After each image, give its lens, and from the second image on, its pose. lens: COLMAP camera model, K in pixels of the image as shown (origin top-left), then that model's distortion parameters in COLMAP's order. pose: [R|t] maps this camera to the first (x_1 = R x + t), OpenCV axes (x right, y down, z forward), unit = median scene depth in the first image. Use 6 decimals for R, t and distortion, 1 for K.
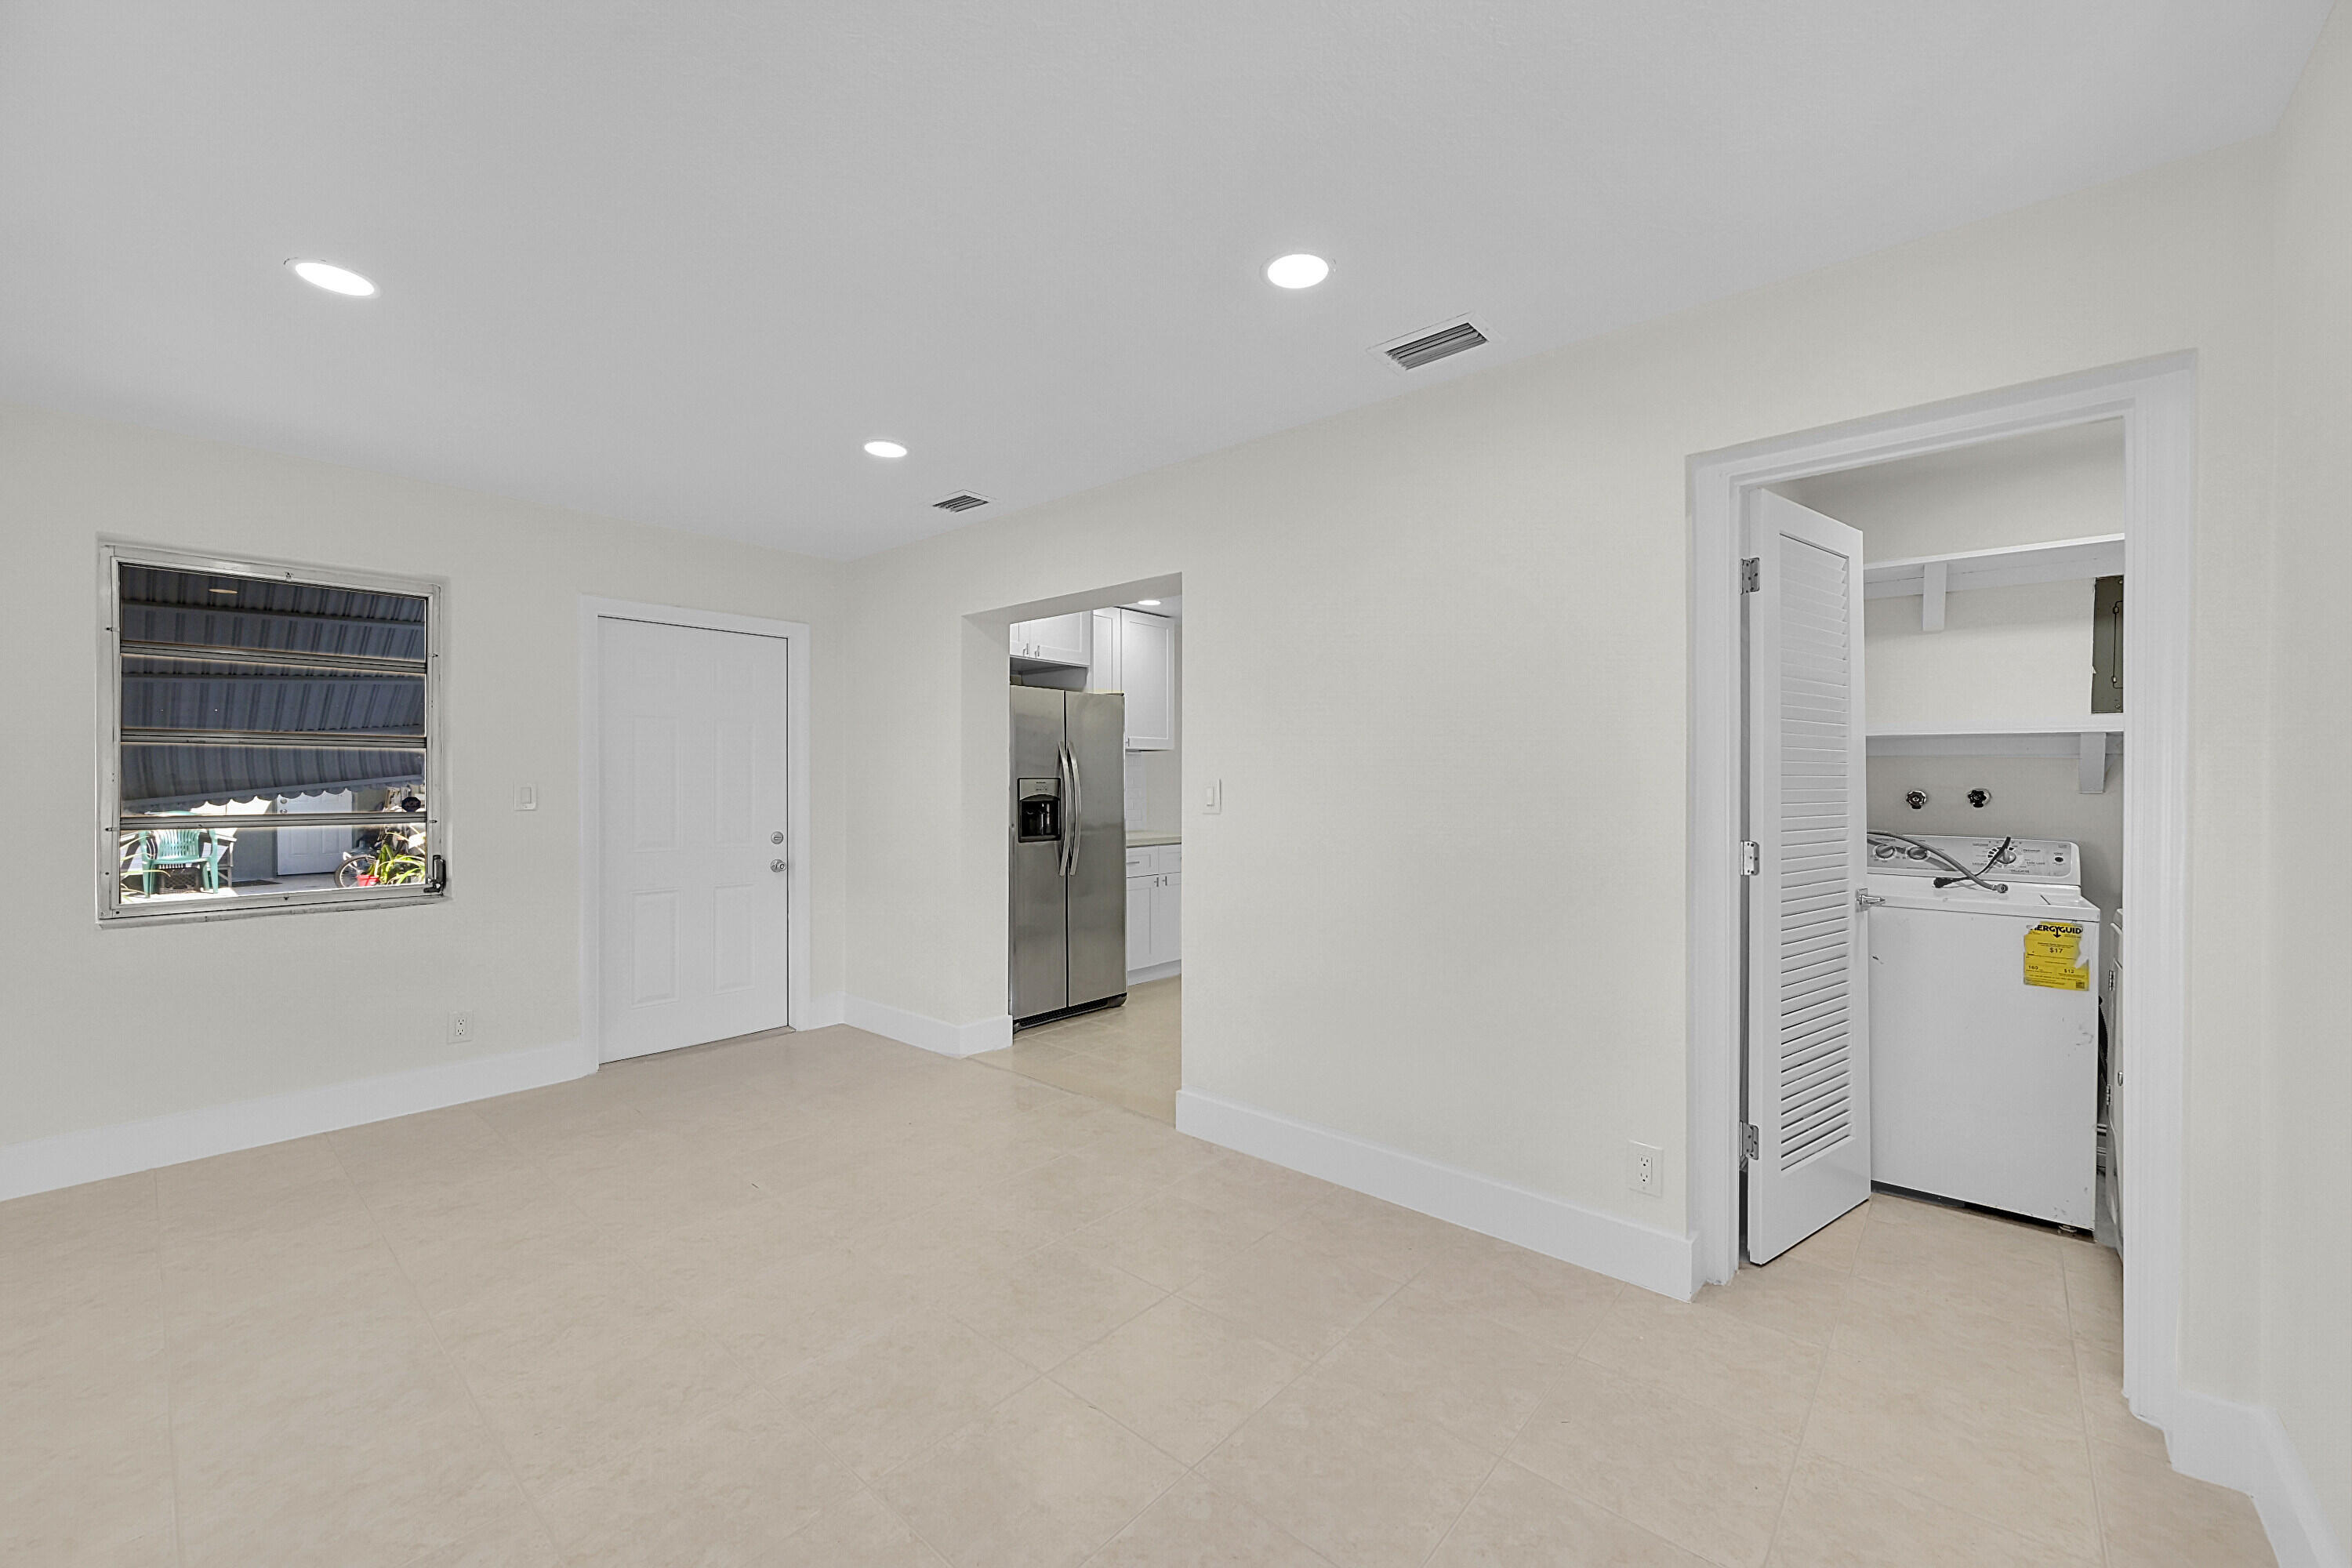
lens RADIAL K [[927.3, 0, 1172.5], [0, 927.3, 782.1], [0, 0, 1]] dist [-0.001677, -0.000095]
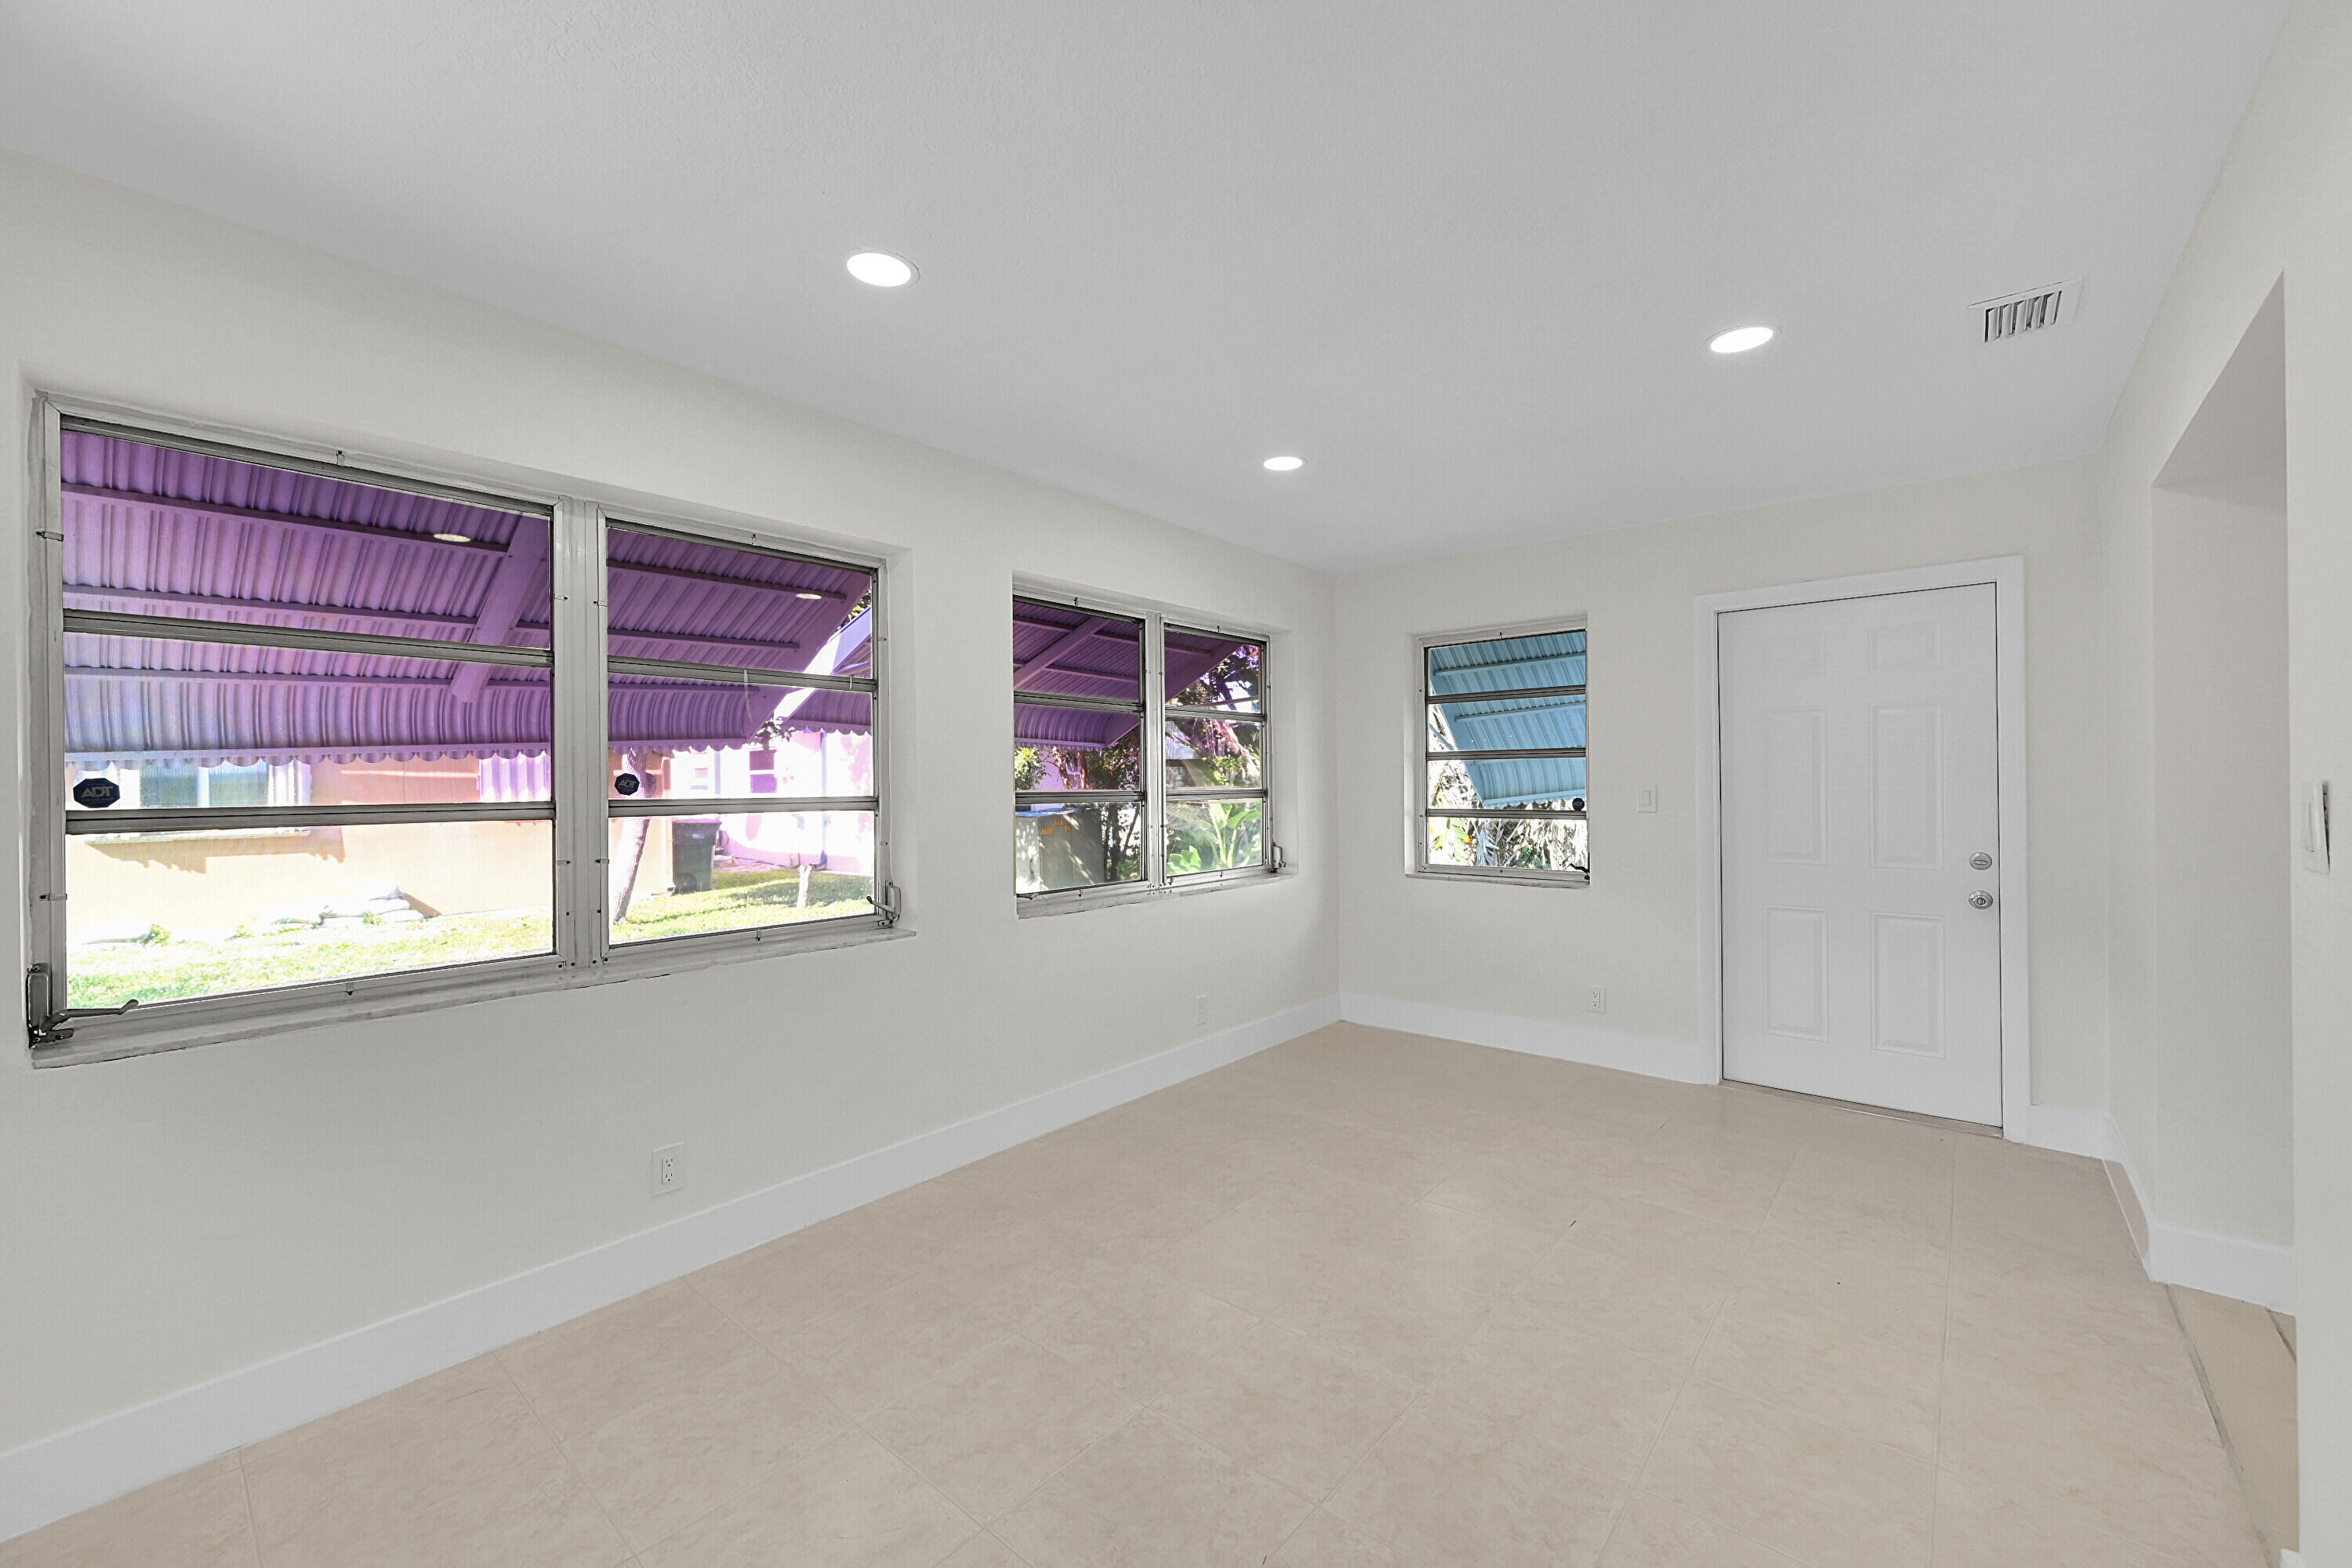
lens RADIAL K [[927.3, 0, 1172.5], [0, 927.3, 782.1], [0, 0, 1]] dist [-0.001677, -0.000095]
pose [[0.008623, -0.000017, -0.999963, 0.317498], [0.006982, 0.999976, 0.000043, -0.006517], [0.999938, -0.006983, 0.008623, 0.396224]]
